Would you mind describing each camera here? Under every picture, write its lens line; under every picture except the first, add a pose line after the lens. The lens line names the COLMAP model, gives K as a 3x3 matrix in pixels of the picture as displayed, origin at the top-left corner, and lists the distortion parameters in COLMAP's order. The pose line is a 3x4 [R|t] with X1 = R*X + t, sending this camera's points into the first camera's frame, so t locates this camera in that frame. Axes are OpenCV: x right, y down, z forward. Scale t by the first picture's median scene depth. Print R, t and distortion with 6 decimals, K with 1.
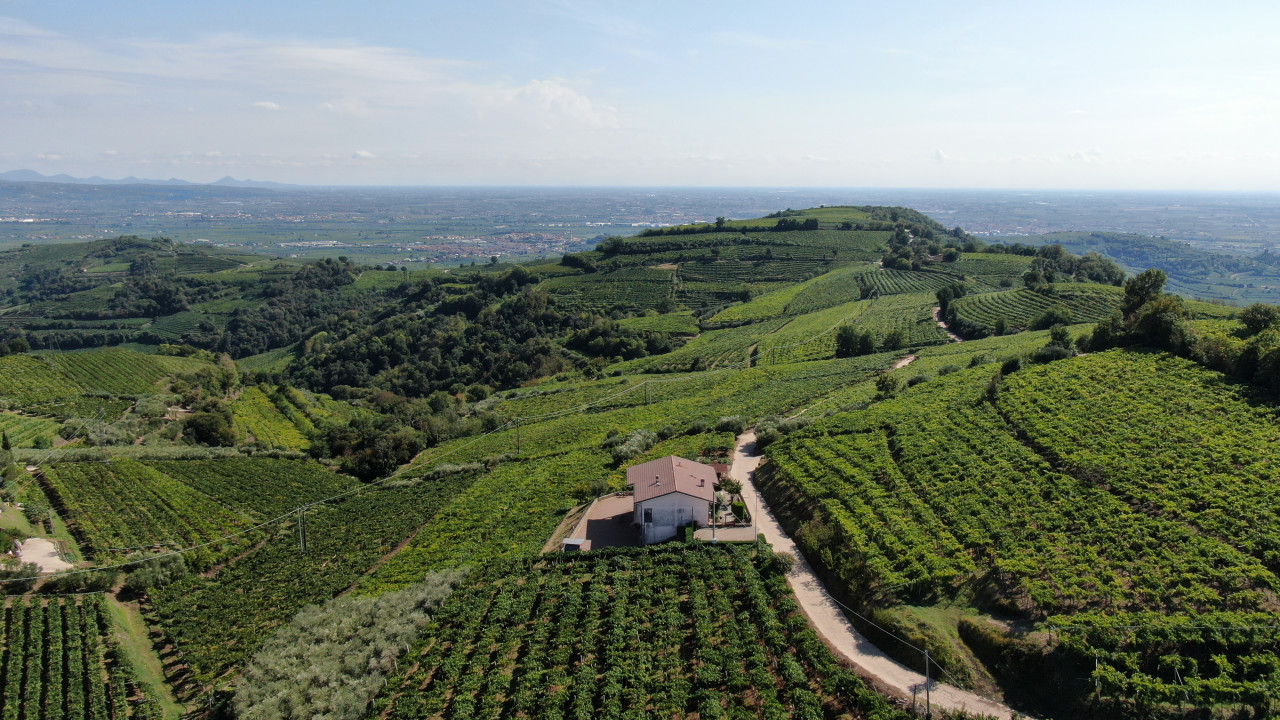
lens RADIAL K [[945.4, 0, 640.0], [0, 945.4, 360.0], [0, 0, 1]] dist [-0.006251, 0.004461]
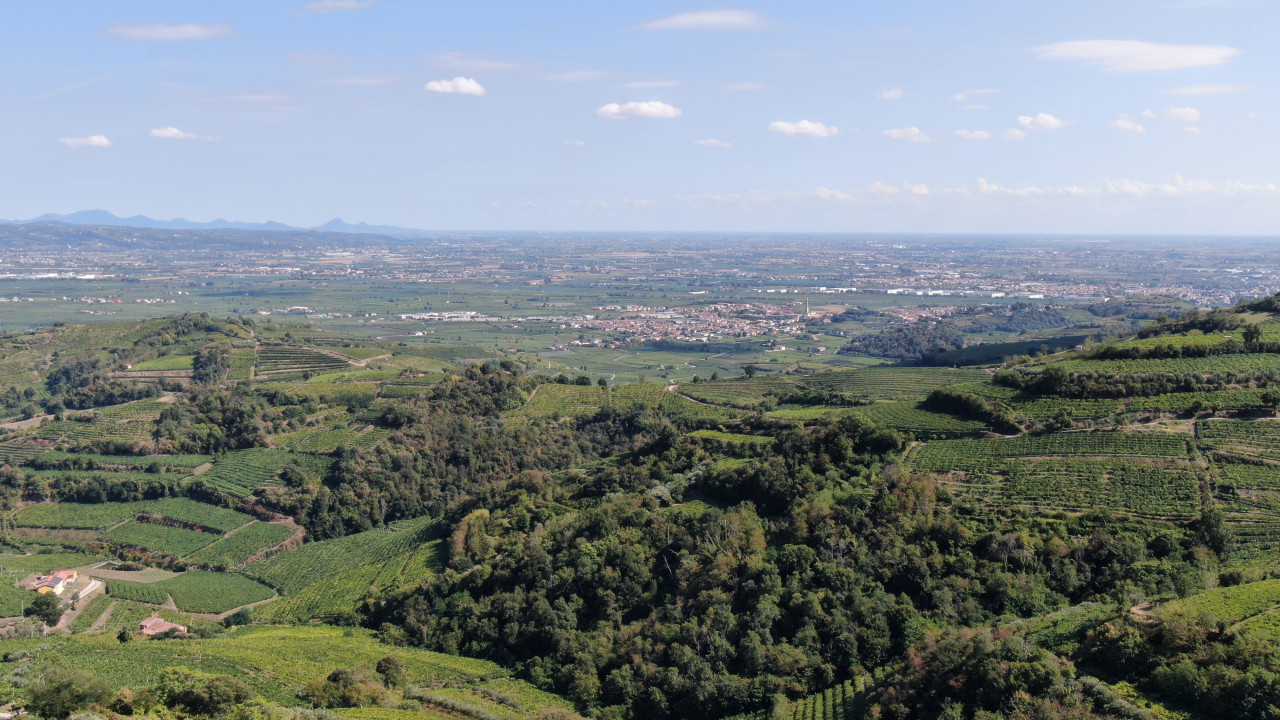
lens RADIAL K [[1211.6, 0, 597.4], [0, 1211.6, 357.4], [0, 0, 1]] dist [0.001632, 0.014867]
pose [[0.981187, 0.025056, -0.191429, -0.113922], [-0.039277, 0.996713, -0.070856, -0.062358], [0.189025, 0.077042, 0.978945, 0.256761]]
